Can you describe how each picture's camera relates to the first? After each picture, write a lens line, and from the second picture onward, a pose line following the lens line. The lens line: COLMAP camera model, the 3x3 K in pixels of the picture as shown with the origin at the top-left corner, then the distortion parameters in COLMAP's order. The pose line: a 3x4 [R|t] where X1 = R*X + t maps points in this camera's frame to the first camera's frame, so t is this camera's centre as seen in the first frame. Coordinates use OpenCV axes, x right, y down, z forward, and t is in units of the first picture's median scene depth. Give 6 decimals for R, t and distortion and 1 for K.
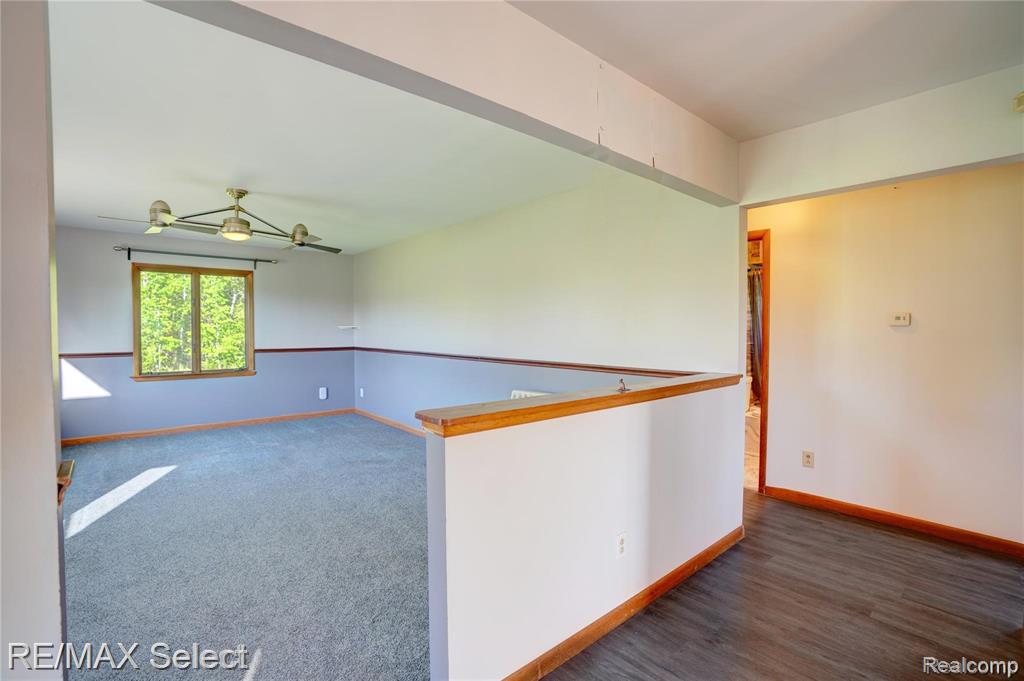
lens RADIAL K [[470.5, 0, 519.7], [0, 470.5, 341.2], [0, 0, 1]] dist [-0.070787, 0.027106]
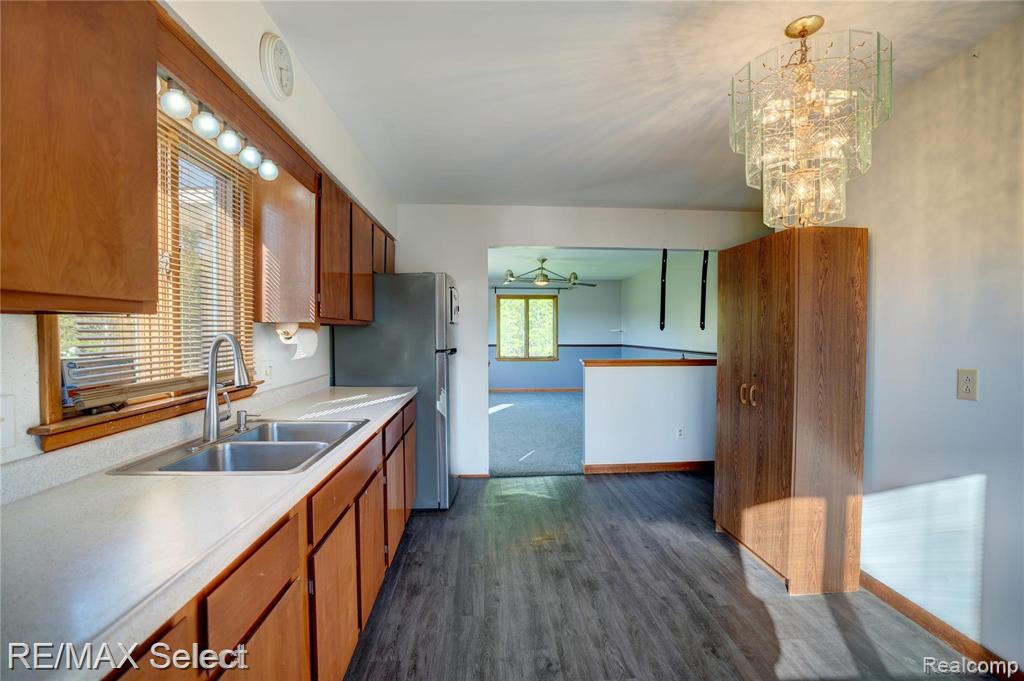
lens RADIAL K [[470.5, 0, 519.7], [0, 470.5, 341.2], [0, 0, 1]] dist [-0.070787, 0.027106]
pose [[0.796093, 0.009956, -0.605092, 0.427282], [-0.015979, 0.999862, -0.004572, 0.022136], [0.604963, 0.013309, 0.796142, -0.526904]]
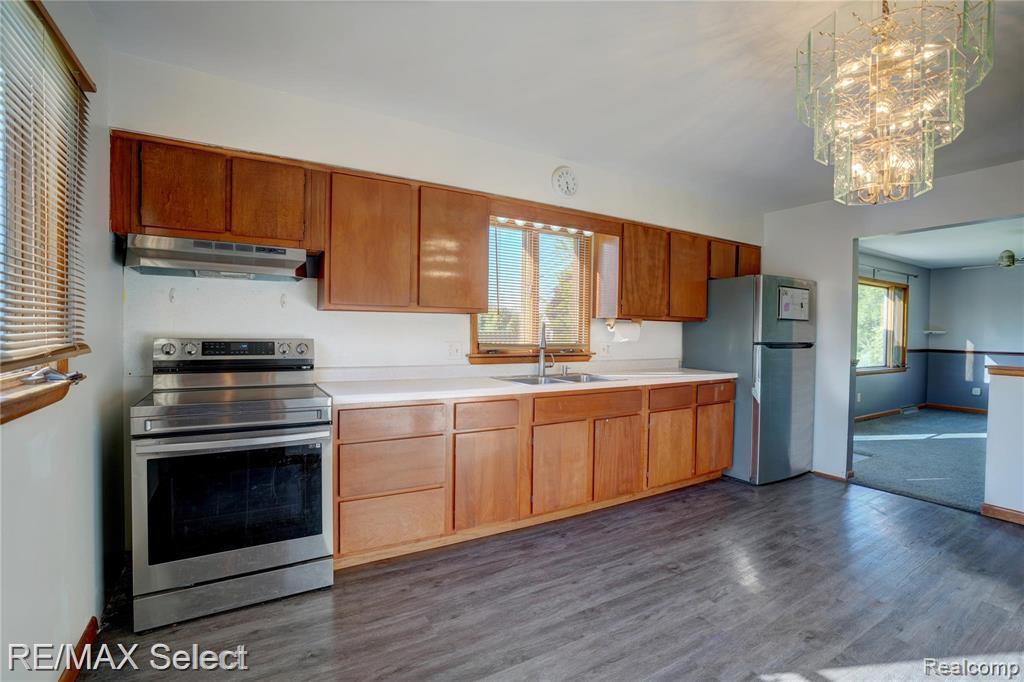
lens RADIAL K [[470.5, 0, 519.7], [0, 470.5, 341.7], [0, 0, 1]] dist [-0.070787, 0.027106]
pose [[-0.171623, 0.015772, -0.985037, 0.776709], [-0.043947, 0.998754, 0.023648, 0.032353], [0.984182, 0.047348, -0.170716, -0.282888]]
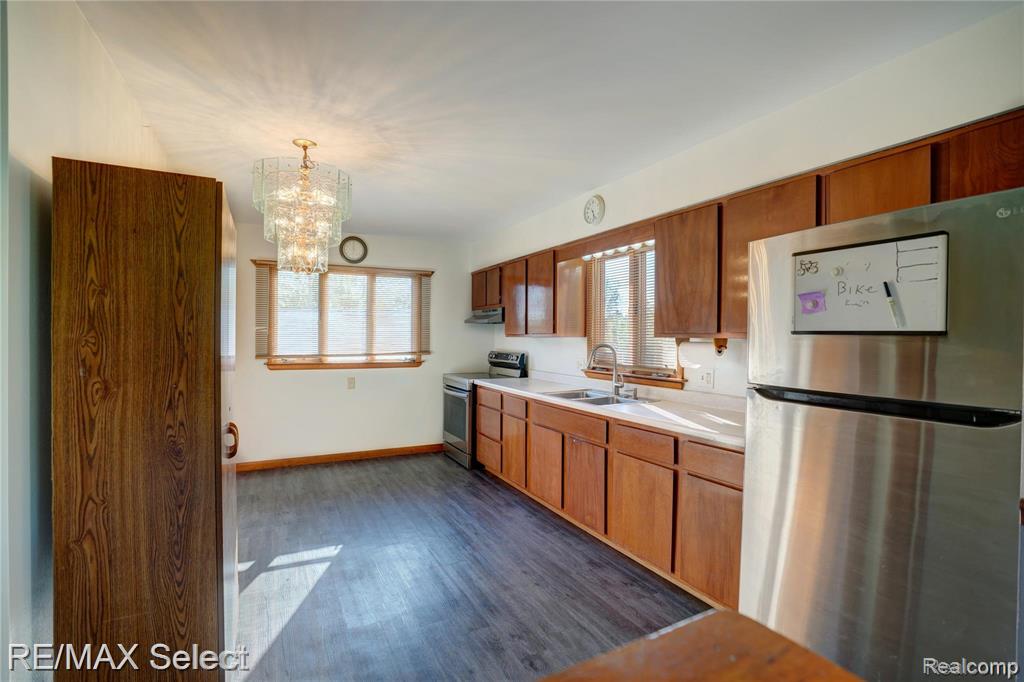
lens RADIAL K [[470.5, 0, 519.7], [0, 470.5, 341.7], [0, 0, 1]] dist [-0.070787, 0.027106]
pose [[-0.972679, -0.011425, 0.231871, -0.029424], [-0.002303, 0.999214, 0.039570, -0.017544], [-0.232141, 0.037954, -0.971941, 0.446802]]
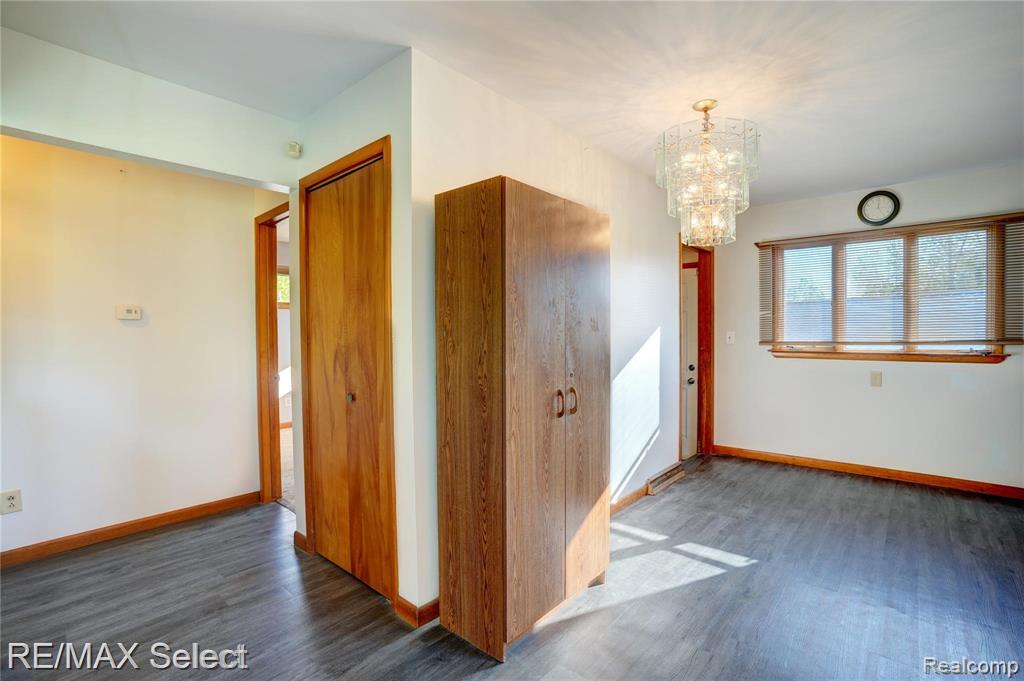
lens RADIAL K [[470.5, 0, 519.7], [0, 470.5, 341.2], [0, 0, 1]] dist [-0.070787, 0.027106]
pose [[-0.130014, -0.020318, 0.991304, -0.139445], [0.035670, 0.999047, 0.025155, 0.011275], [-0.990870, 0.038631, -0.129165, 0.226180]]
